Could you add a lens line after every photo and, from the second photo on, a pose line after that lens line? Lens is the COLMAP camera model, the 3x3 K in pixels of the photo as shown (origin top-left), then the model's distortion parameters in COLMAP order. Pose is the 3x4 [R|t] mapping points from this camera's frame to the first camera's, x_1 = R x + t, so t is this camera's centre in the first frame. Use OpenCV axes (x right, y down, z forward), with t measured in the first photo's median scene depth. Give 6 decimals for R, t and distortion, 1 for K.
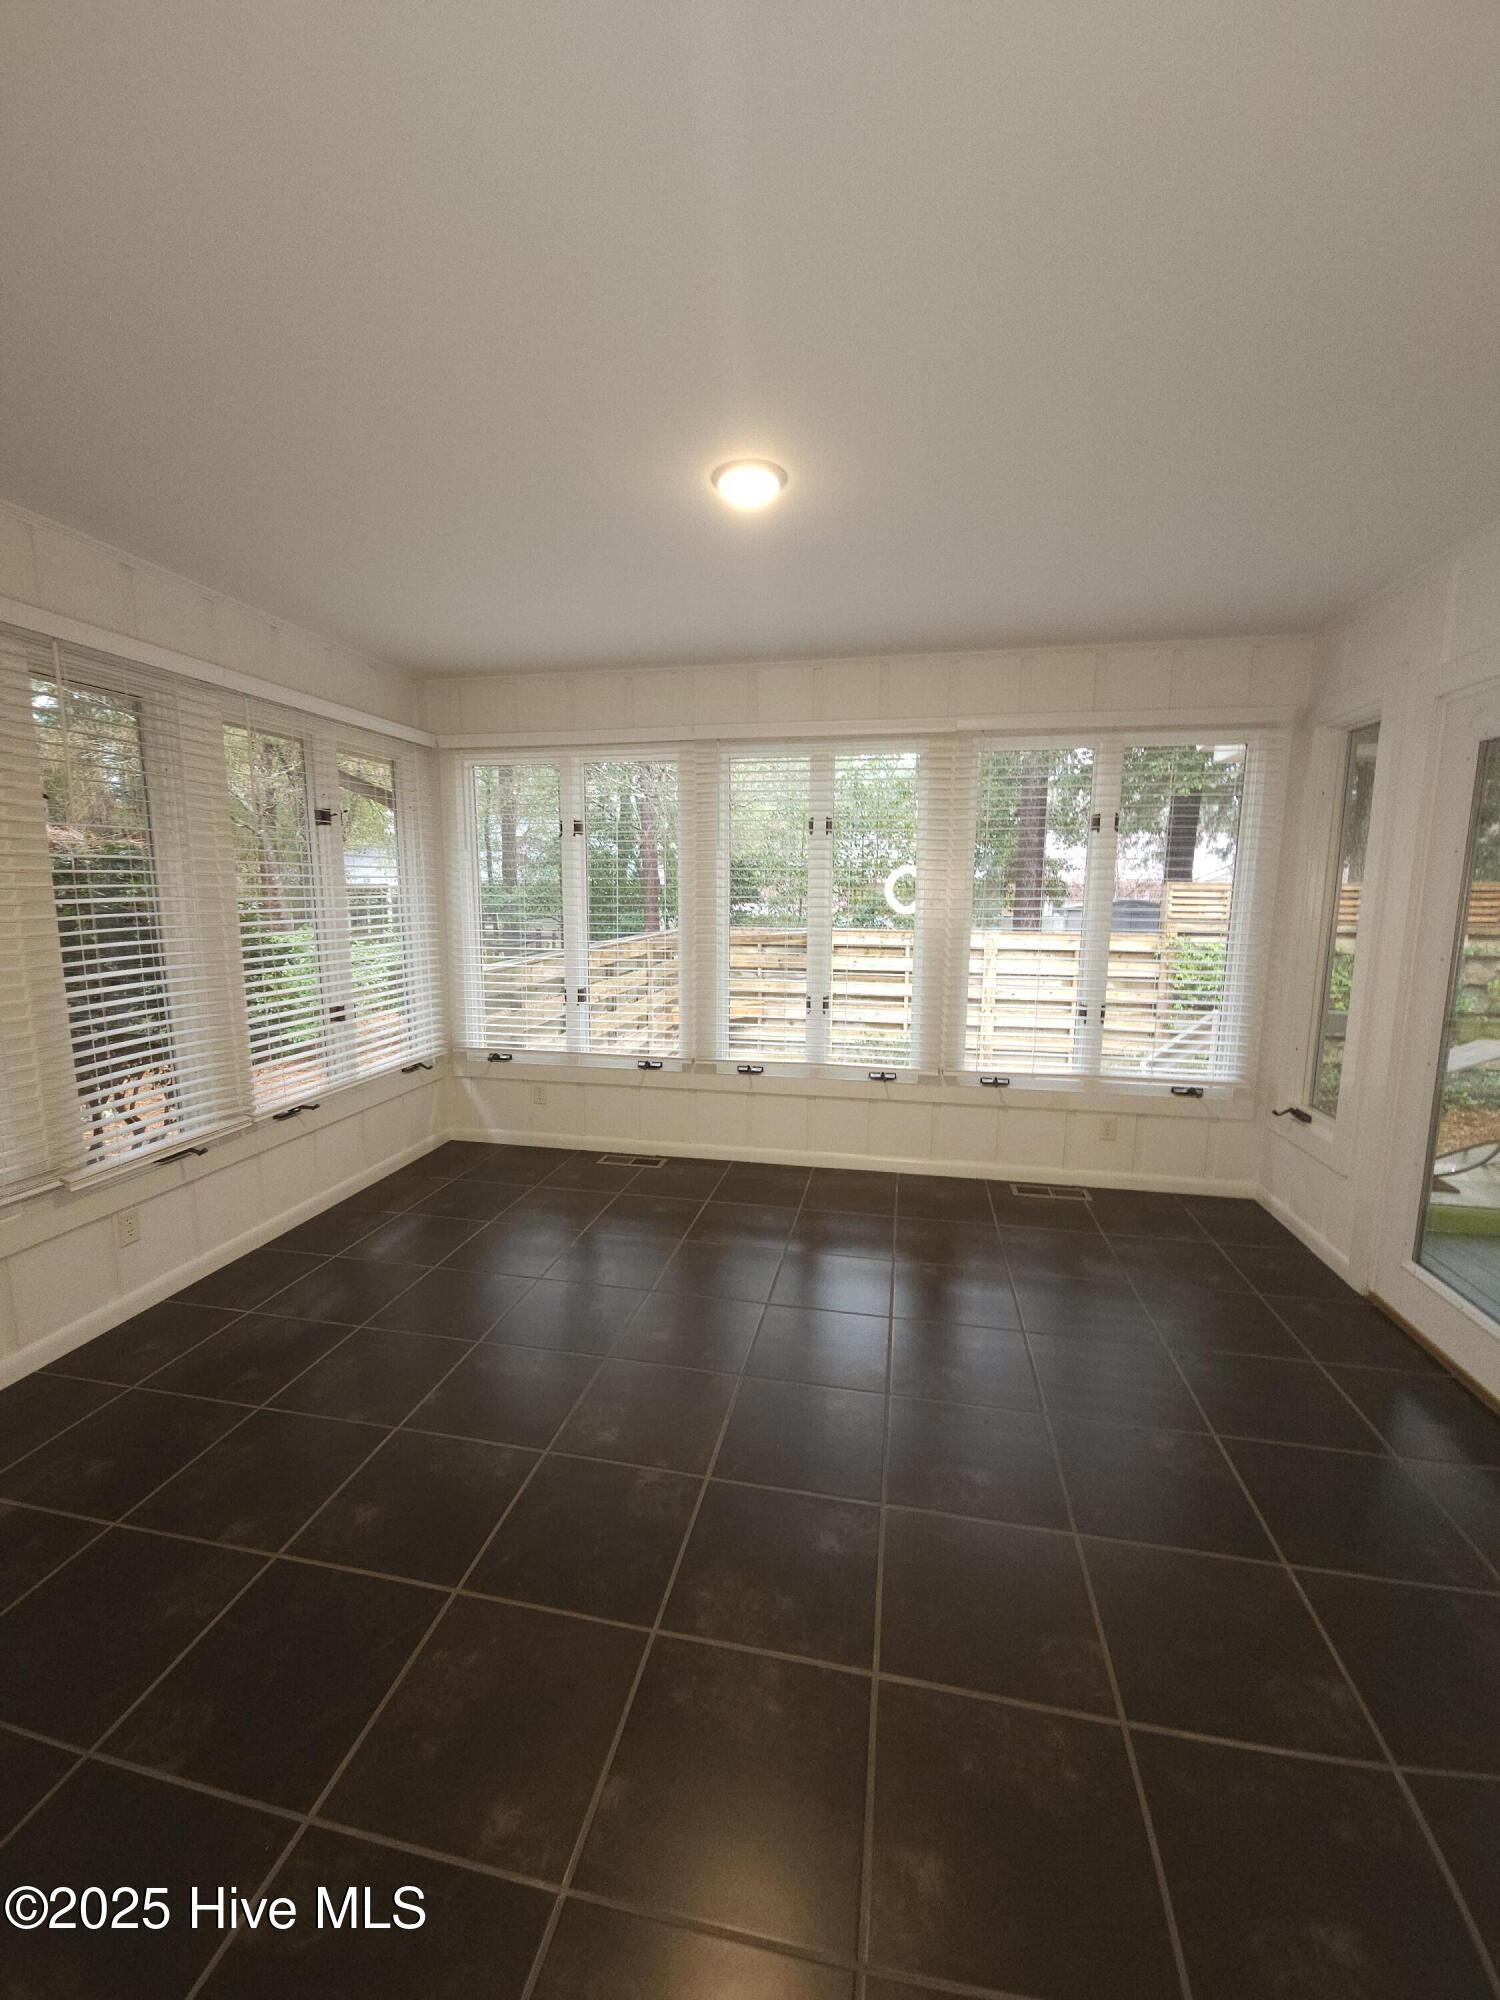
lens RADIAL K [[813.9, 0, 738.2], [0, 813.9, 993.9], [0, 0, 1]] dist [0.006514, -0.004708]
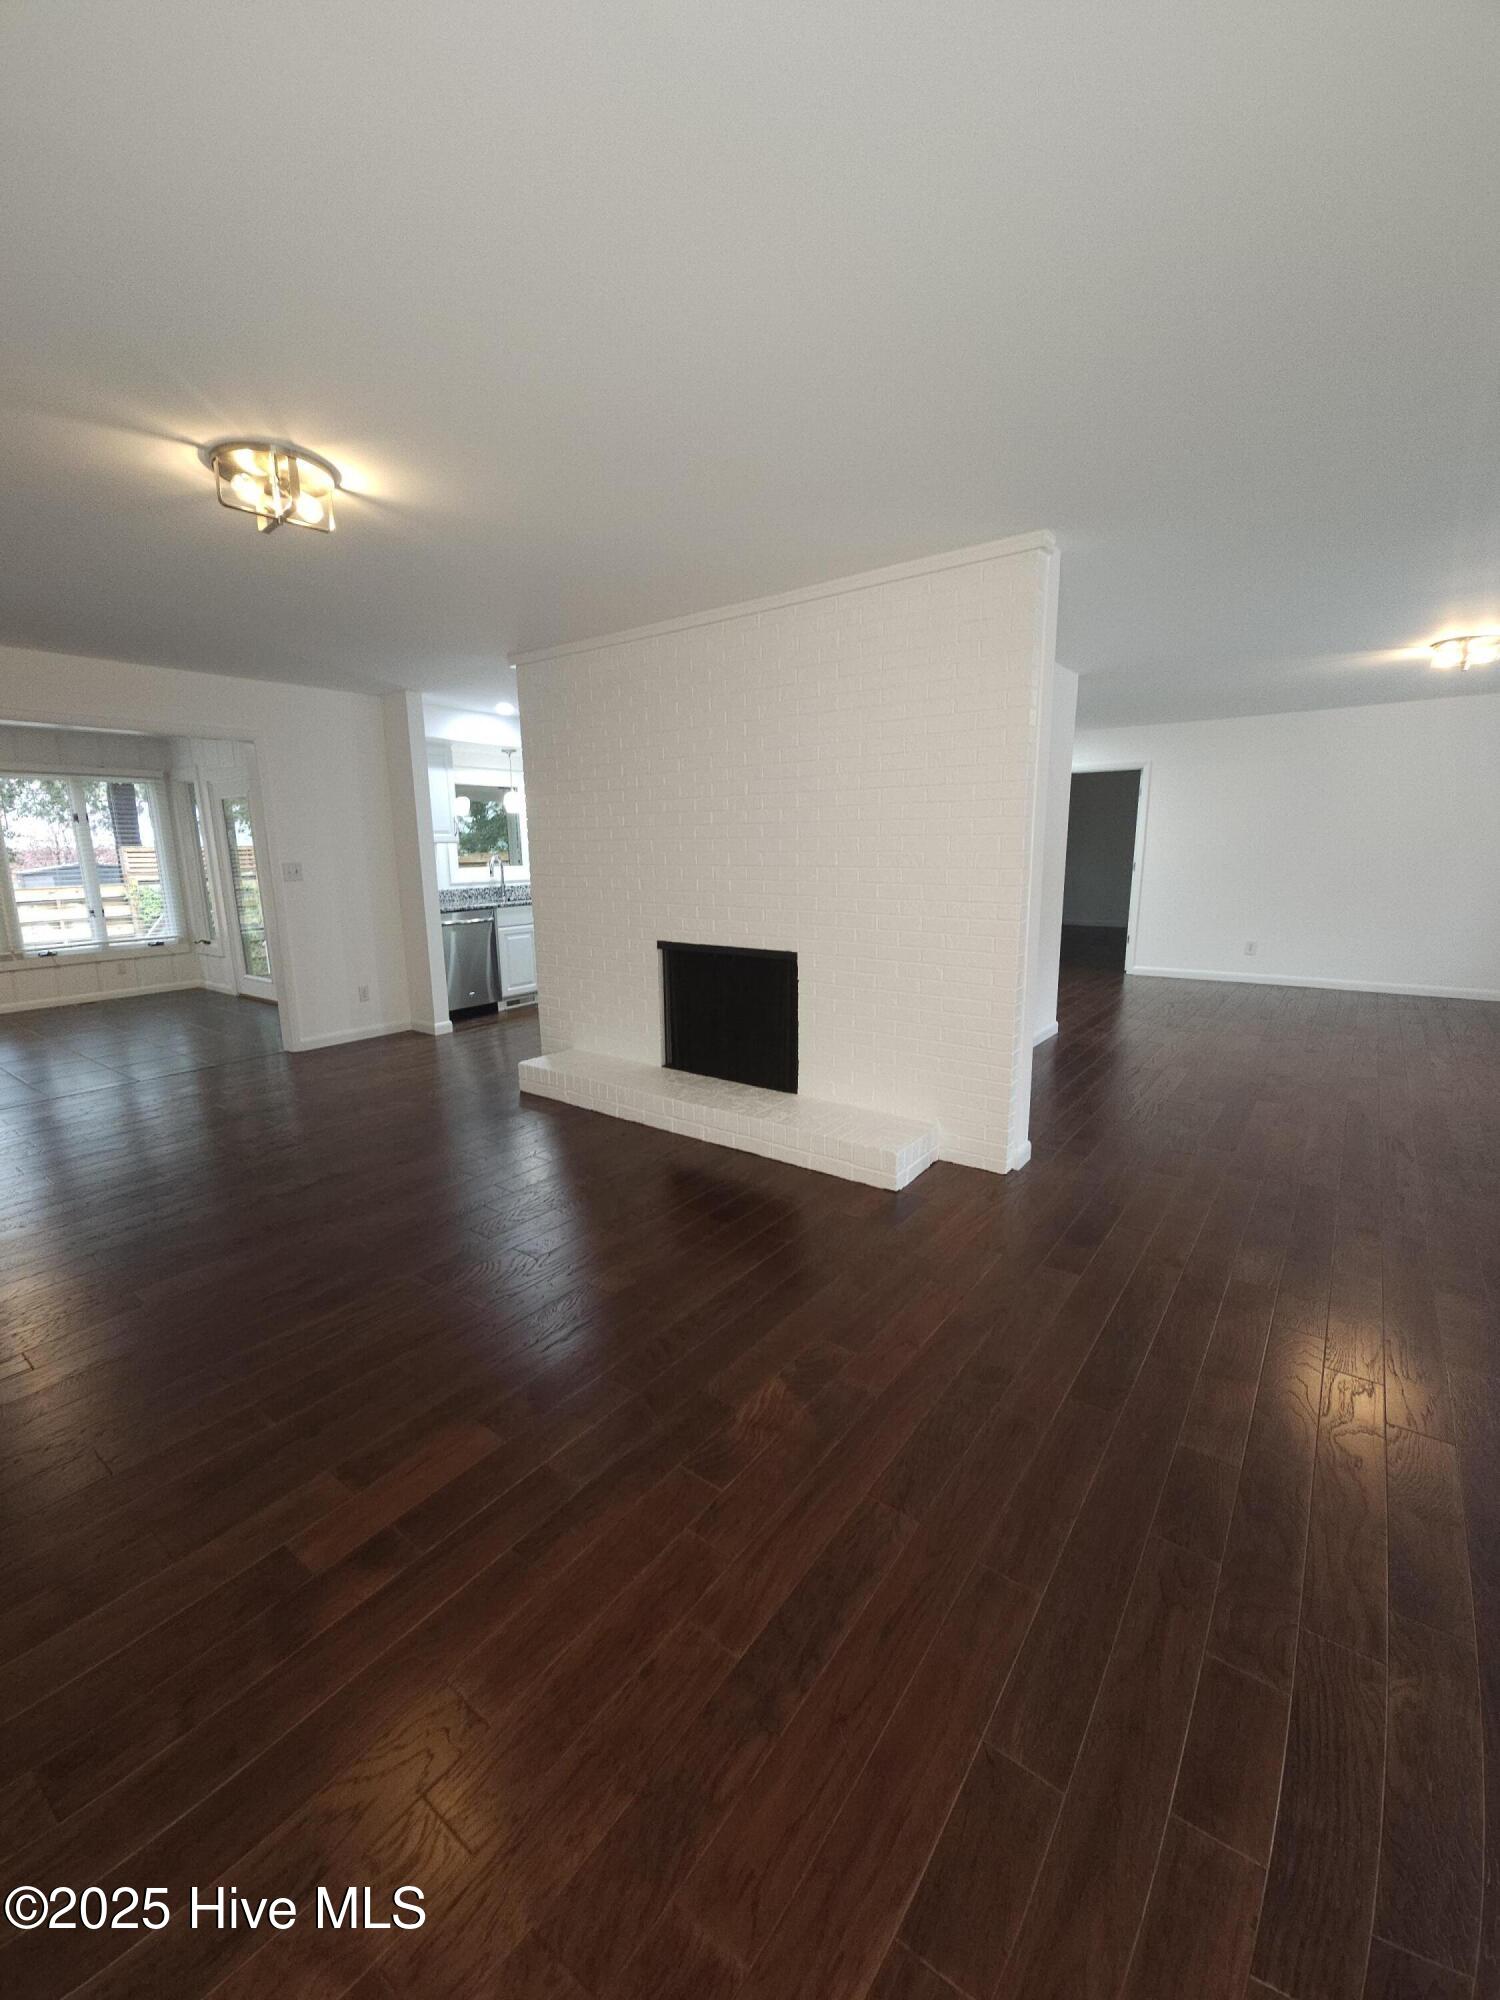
lens RADIAL K [[813.9, 0, 711.1], [0, 813.9, 1023.8], [0, 0, 1]] dist [0.006514, -0.004708]
pose [[0.457615, -0.210023, 0.863990, -0.639918], [0.144173, 0.976371, 0.160979, 0.183222], [-0.877384, 0.050898, 0.477081, -1.220067]]
